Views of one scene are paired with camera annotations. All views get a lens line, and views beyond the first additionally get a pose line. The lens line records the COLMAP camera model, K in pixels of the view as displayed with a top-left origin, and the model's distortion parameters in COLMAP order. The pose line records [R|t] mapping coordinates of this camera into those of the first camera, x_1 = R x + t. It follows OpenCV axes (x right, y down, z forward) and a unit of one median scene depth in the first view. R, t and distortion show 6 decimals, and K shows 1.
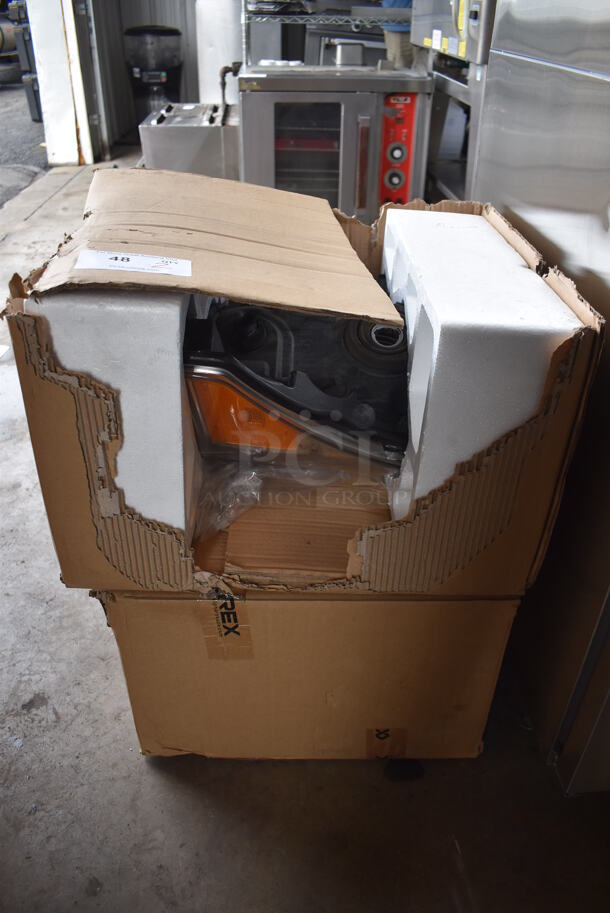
lens RADIAL K [[695.3, 0, 305.0], [0, 695.3, 456.5], [0, 0, 1]] dist [-0.085994, 0.004283]
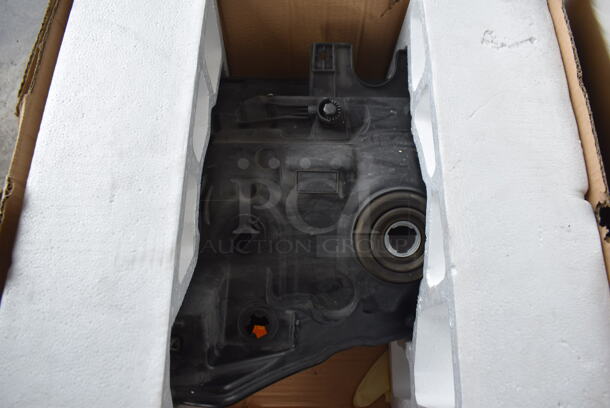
lens RADIAL K [[464.5, 0, 305.0], [0, 464.5, 204.0], [0, 0, 1]] dist [-0.085994, 0.004283]
pose [[0.999593, -0.000182, -0.028528, 0.010261], [0.017748, 0.786860, 0.616876, -0.564410], [0.022335, -0.617131, 0.786543, 0.540834]]
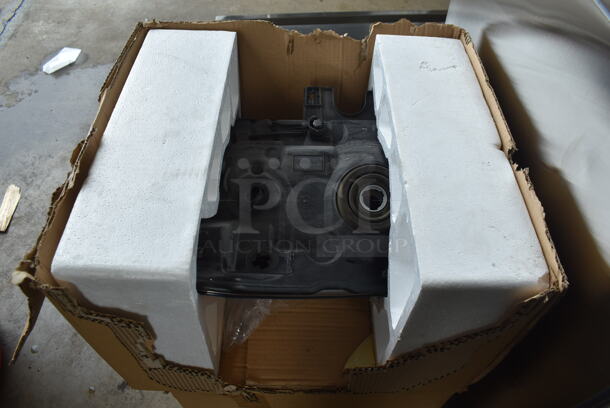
lens RADIAL K [[464.5, 0, 305.0], [0, 464.5, 204.0], [0, 0, 1]] dist [-0.085994, 0.004283]
pose [[0.999858, -0.008544, -0.014505, 0.013866], [0.012710, 0.948110, 0.317689, -0.406437], [0.011038, -0.317829, 0.948084, 0.241641]]
